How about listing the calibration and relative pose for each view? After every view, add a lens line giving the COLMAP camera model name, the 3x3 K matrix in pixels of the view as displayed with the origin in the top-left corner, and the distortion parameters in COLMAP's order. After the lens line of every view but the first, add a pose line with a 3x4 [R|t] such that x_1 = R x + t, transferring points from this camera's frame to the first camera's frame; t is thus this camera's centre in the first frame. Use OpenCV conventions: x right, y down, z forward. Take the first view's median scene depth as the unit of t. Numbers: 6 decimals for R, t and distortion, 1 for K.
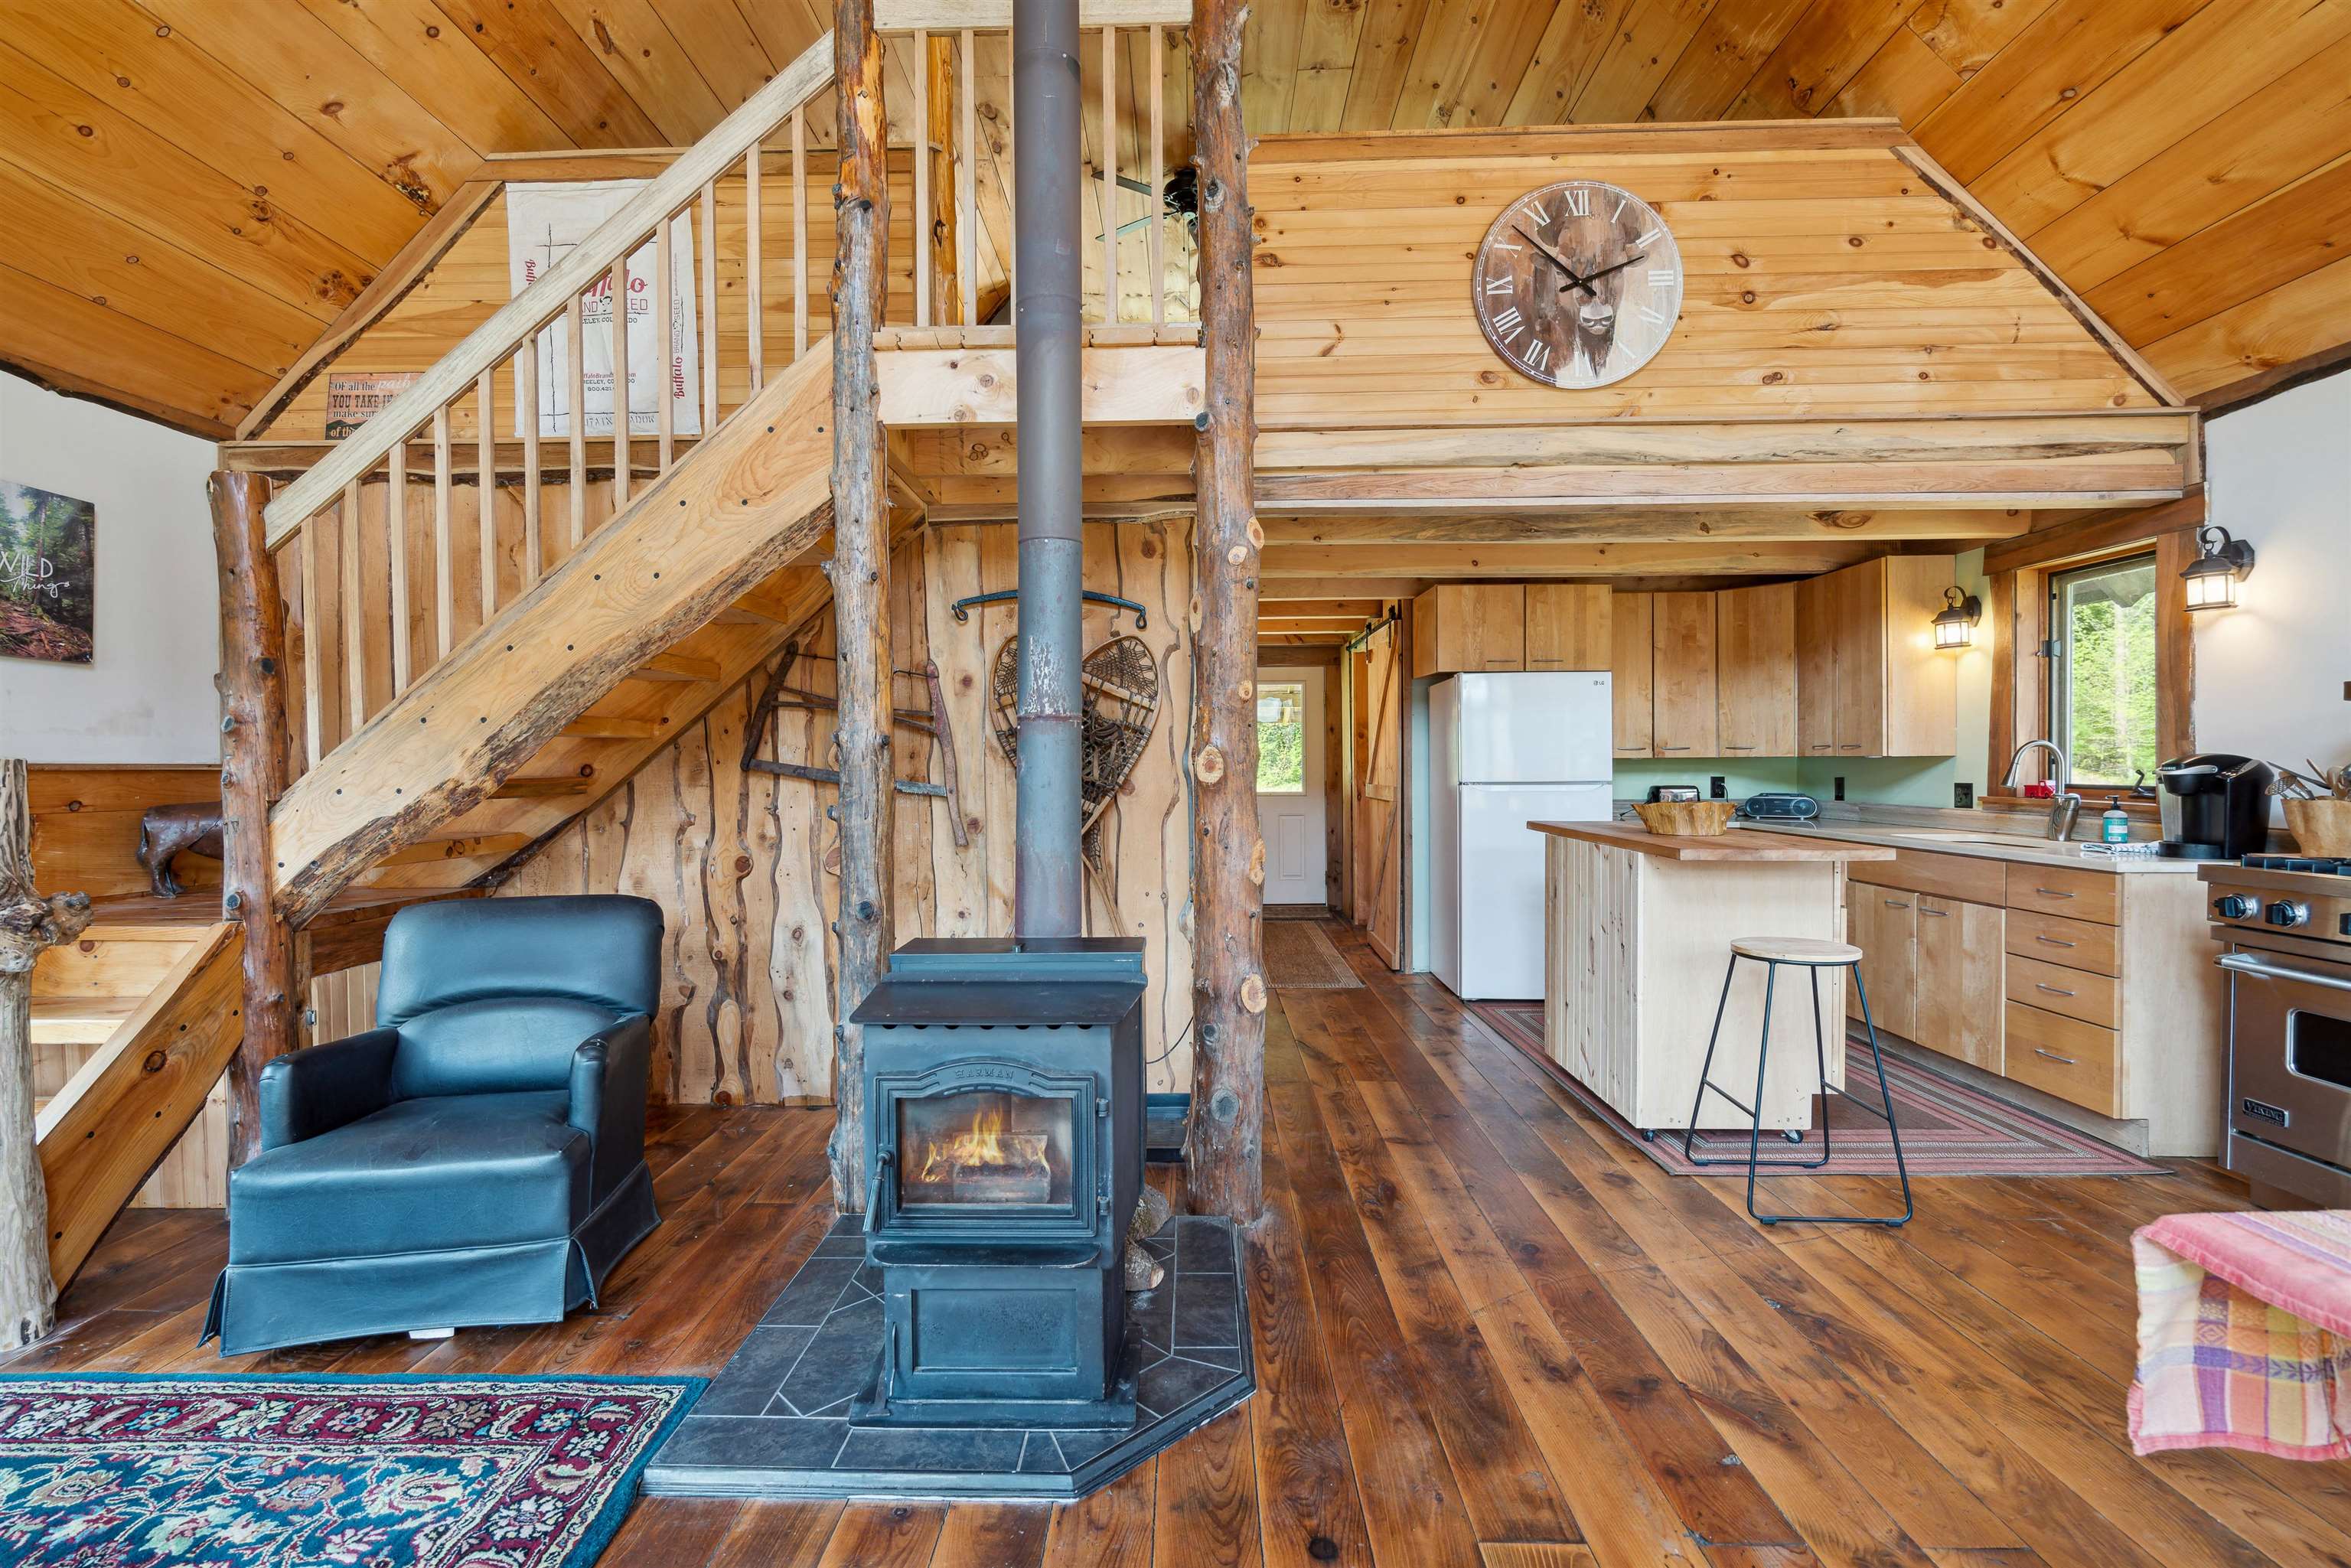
lens RADIAL K [[992.0, 0, 1099.4], [0, 992.0, 769.7], [0, 0, 1]] dist [-0.006888, 0.002591]
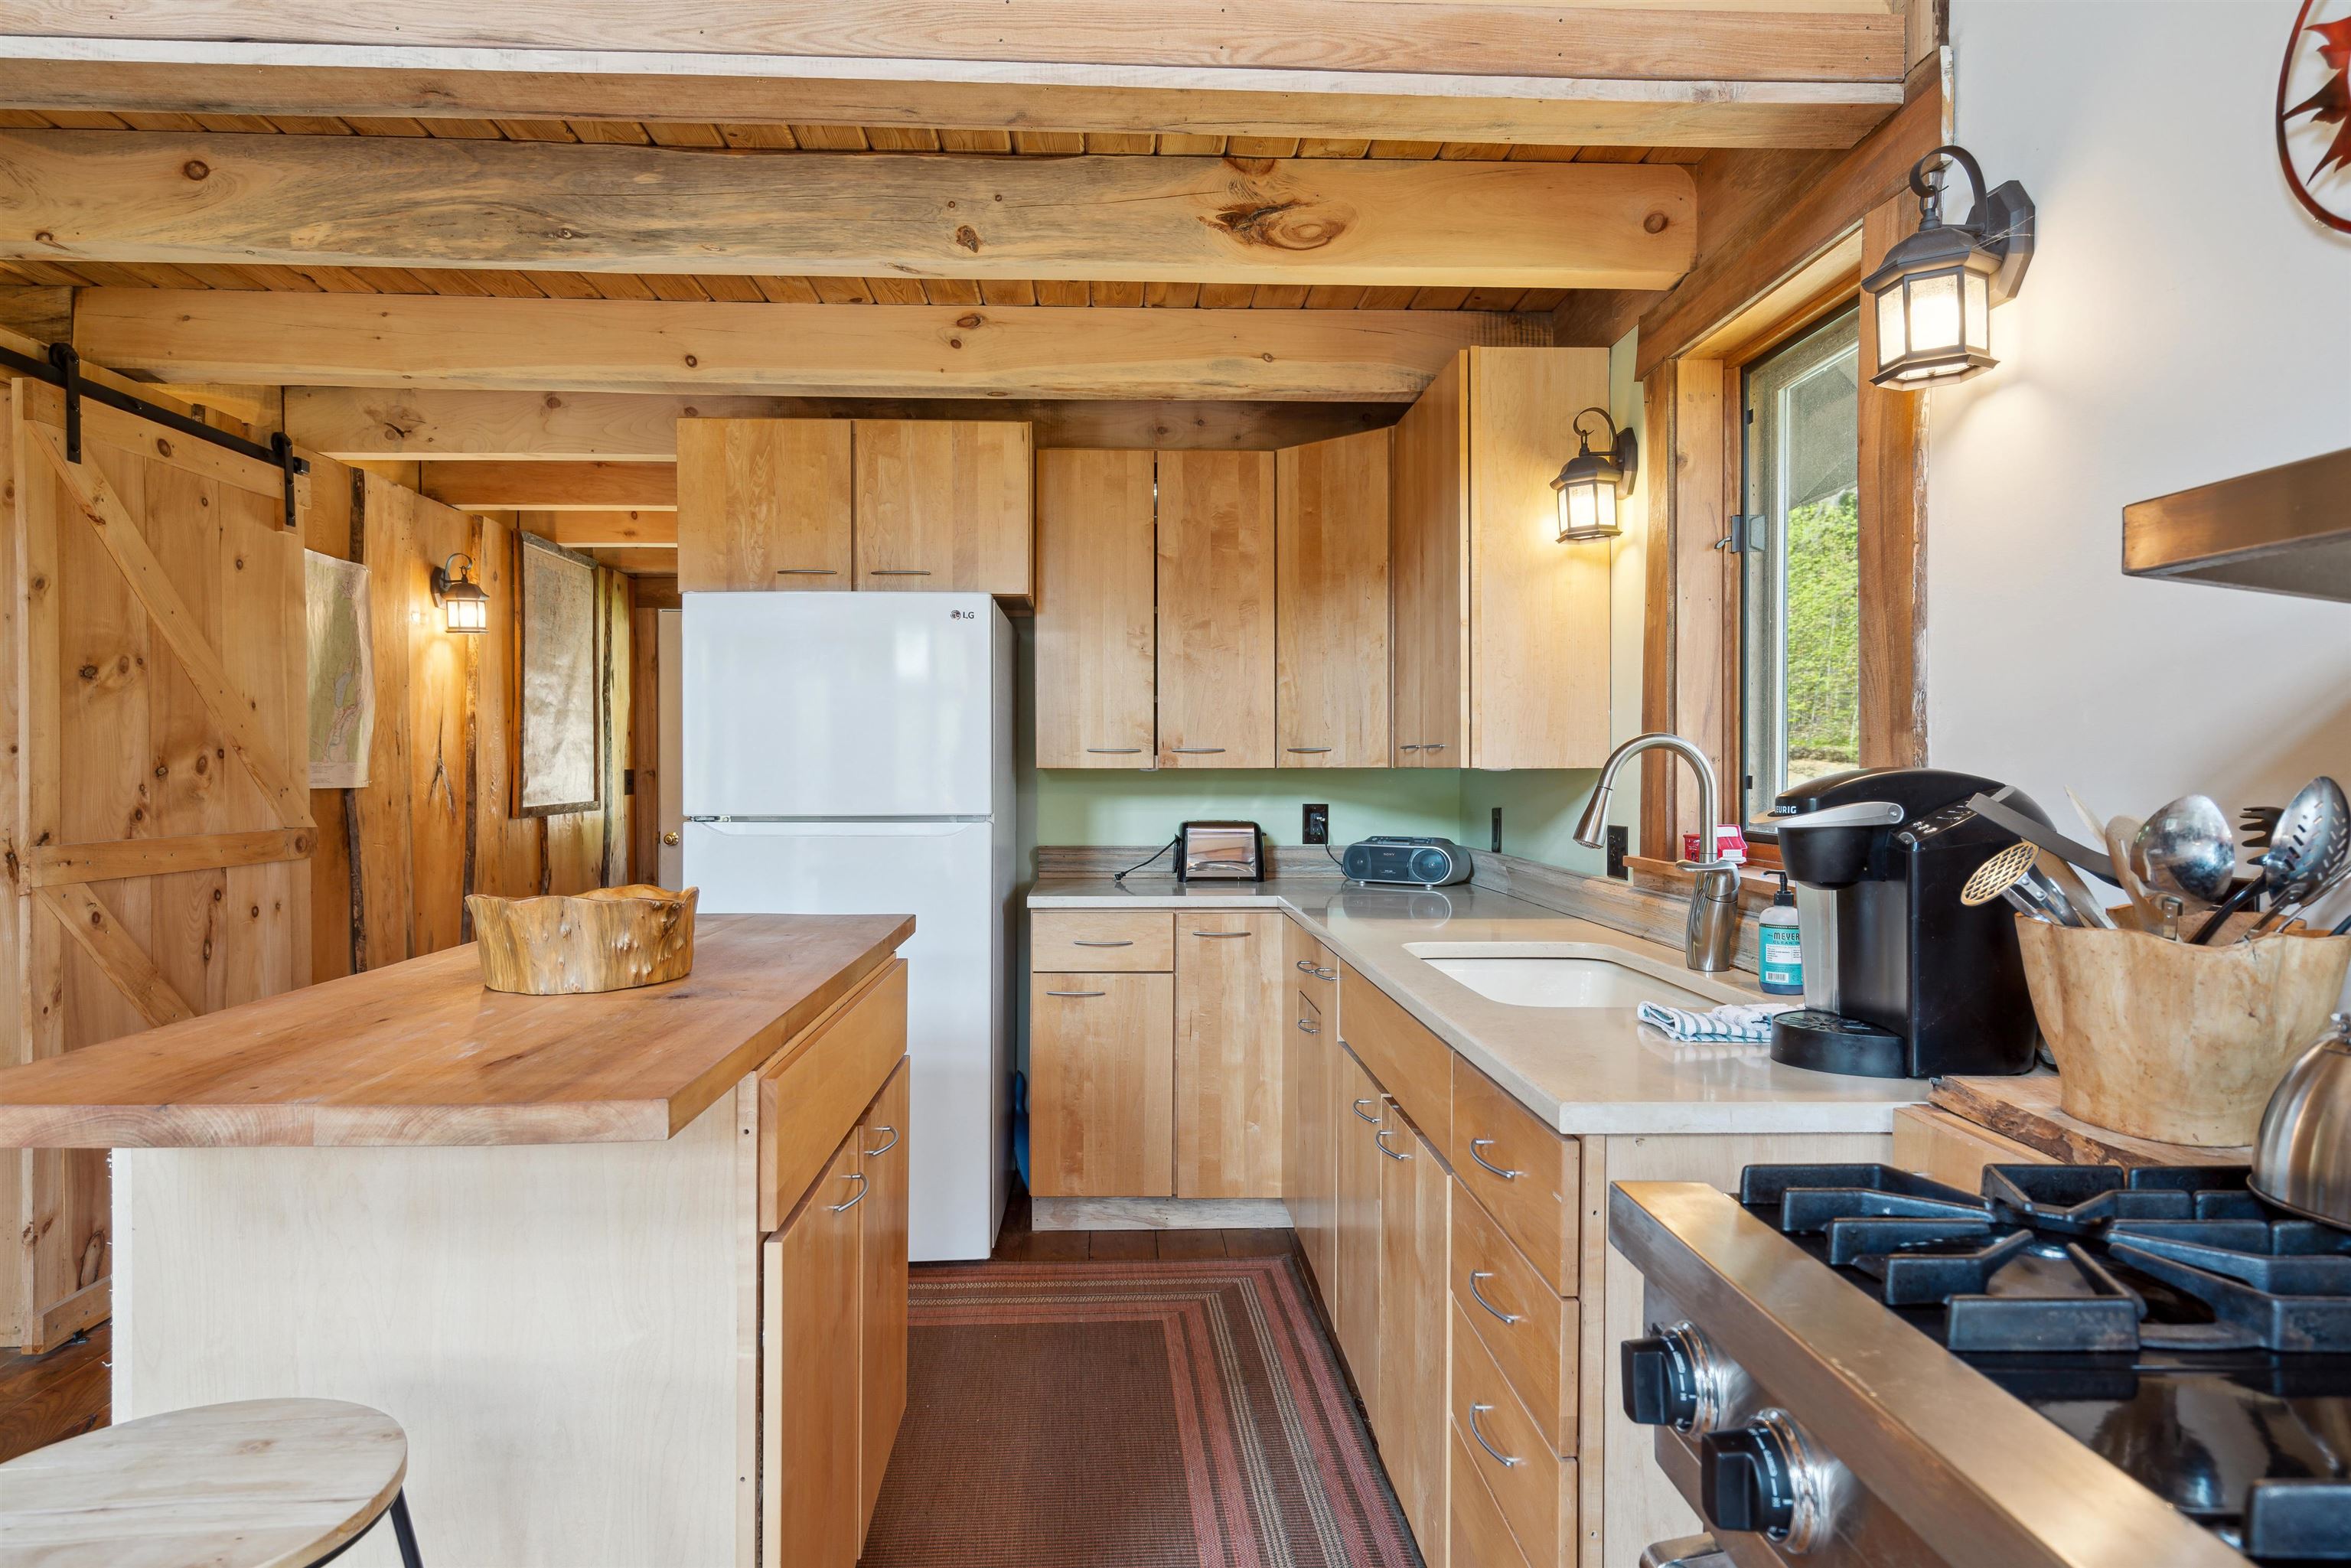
lens RADIAL K [[1329.6, 0, 1002.5], [0, 1329.6, 779.3], [0, 0, 1]] dist [0.007585, -0.007770]
pose [[0.998215, 0.007597, 0.059242, 0.784994], [-0.007621, 0.999971, 0.000167, -0.010320], [-0.059239, -0.000618, 0.998244, 0.550307]]
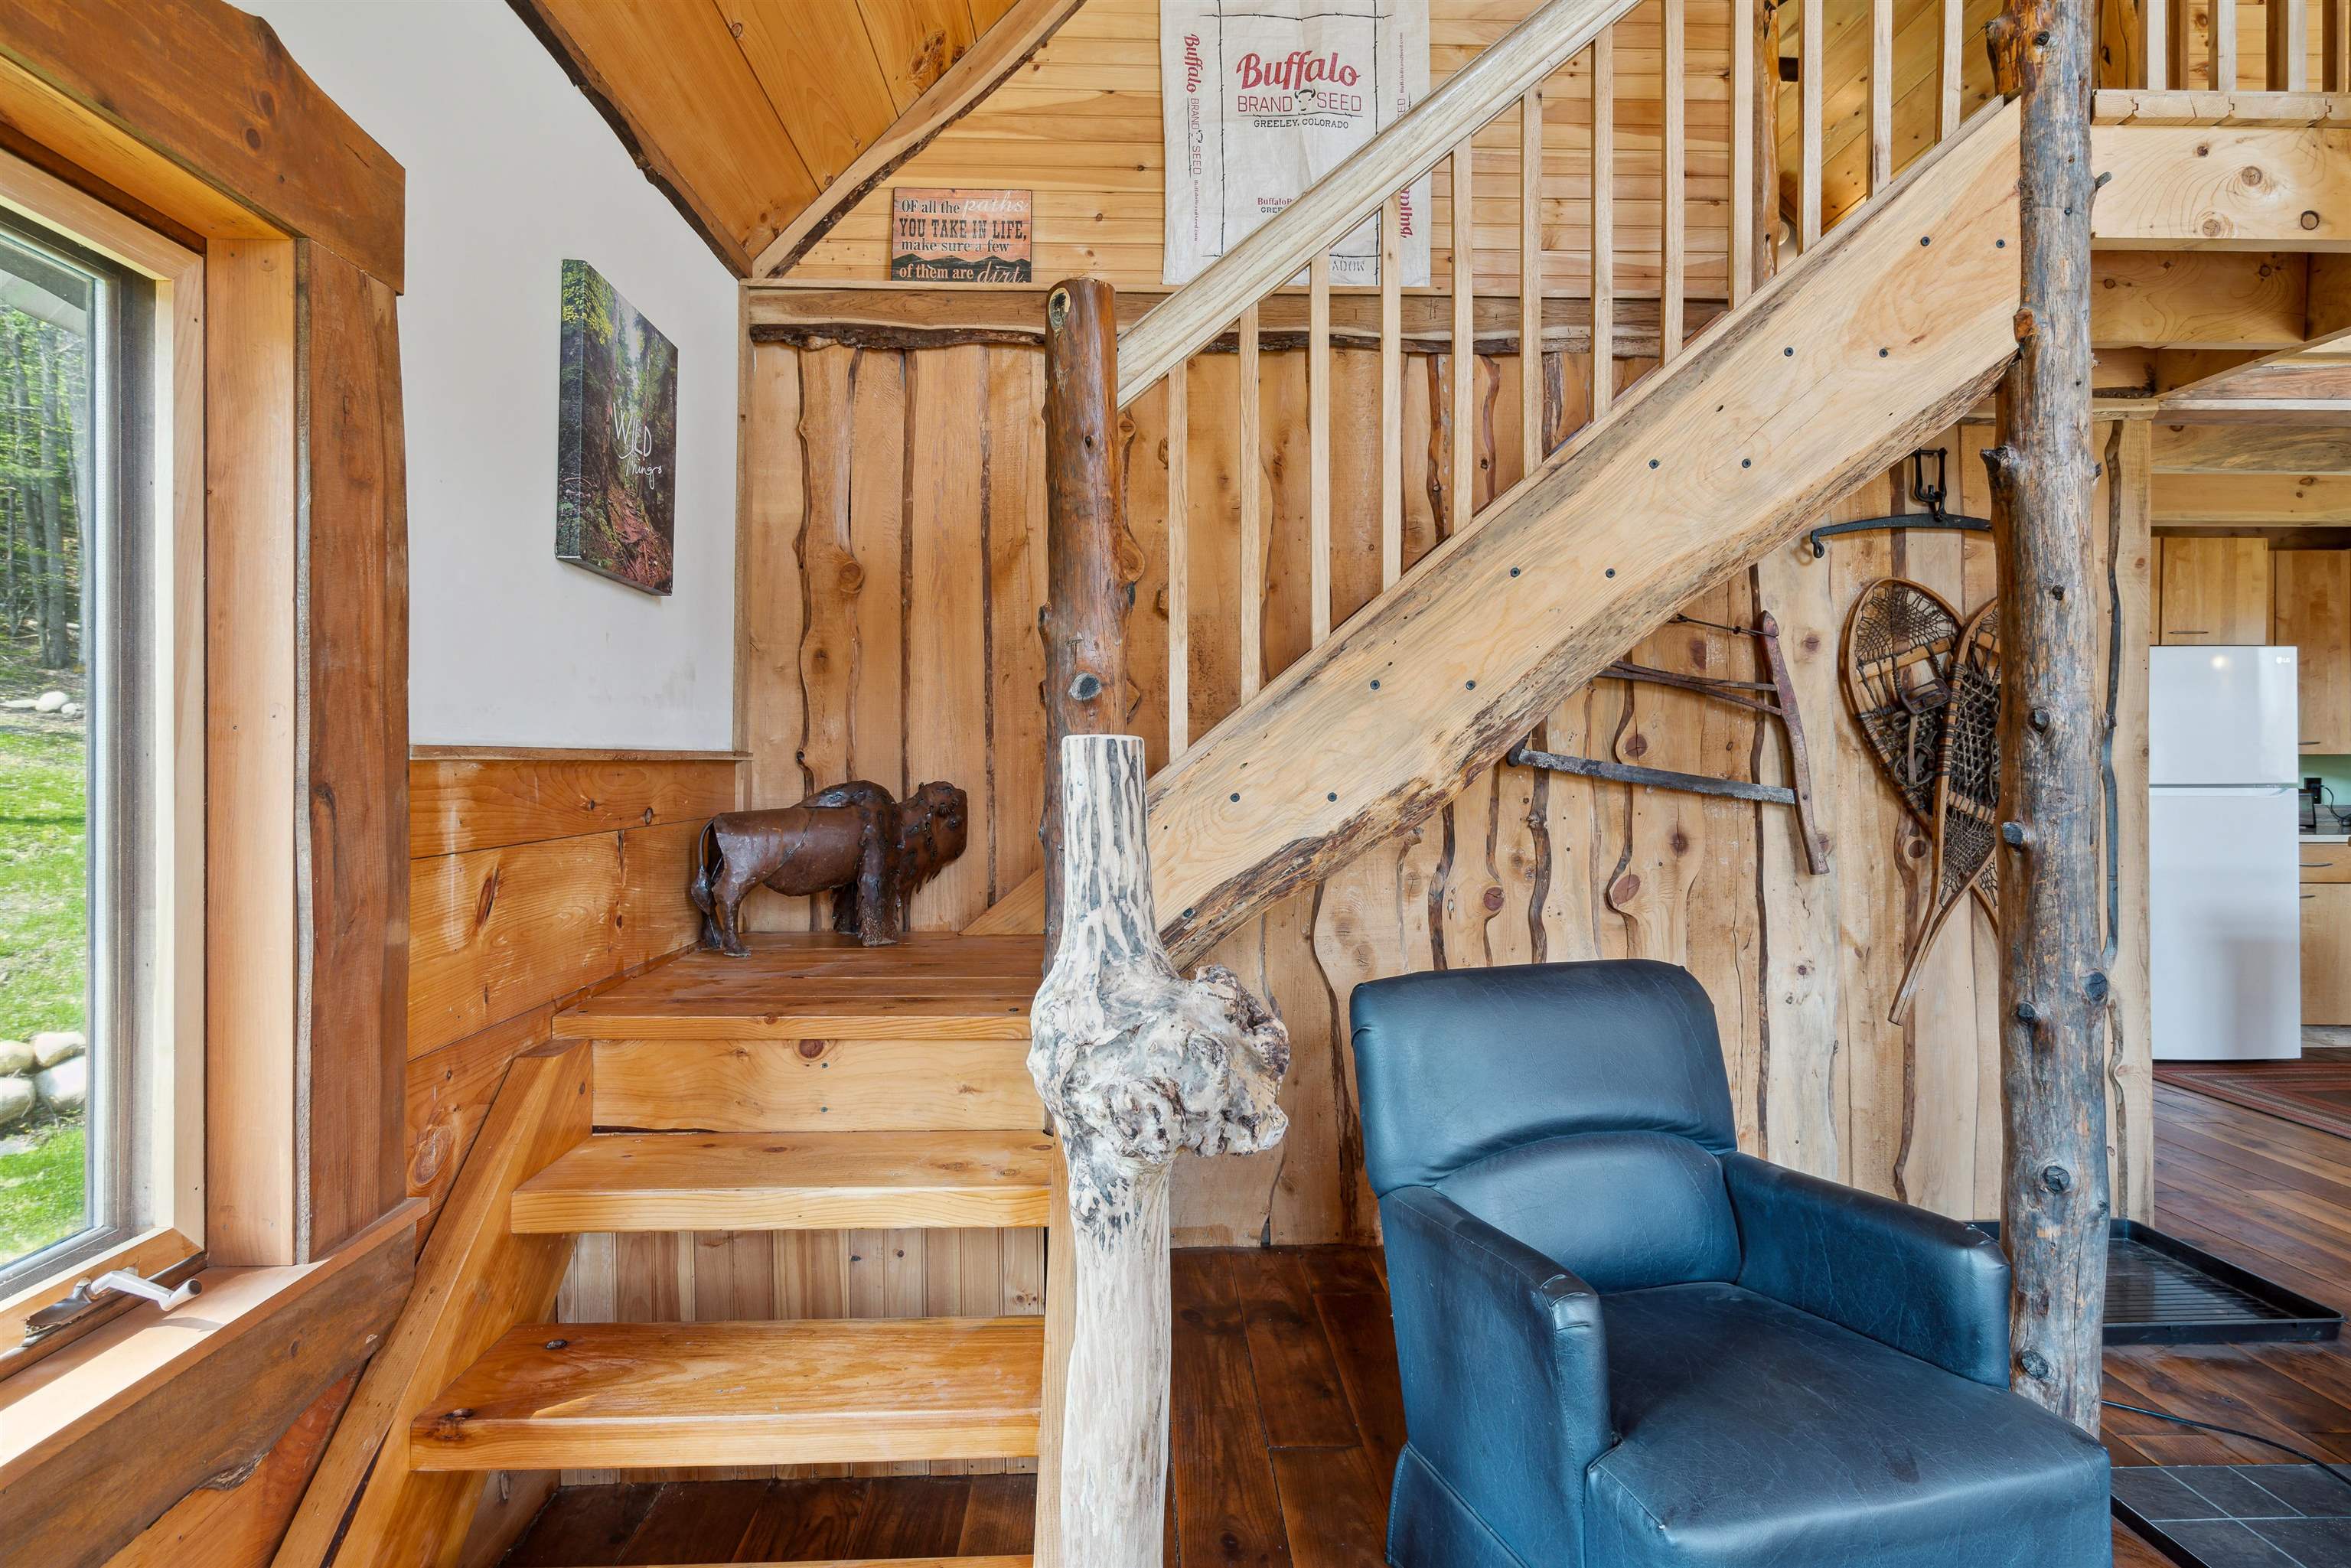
lens RADIAL K [[1115.0, 0, 1170.2], [0, 1115.0, 744.9], [0, 0, 1]] dist [-0.003830, 0.002121]
pose [[0.998774, 0.006694, 0.049056, -0.695324], [-0.005932, 0.999860, -0.015657, -0.000045], [-0.049154, 0.015347, 0.998673, 0.245200]]
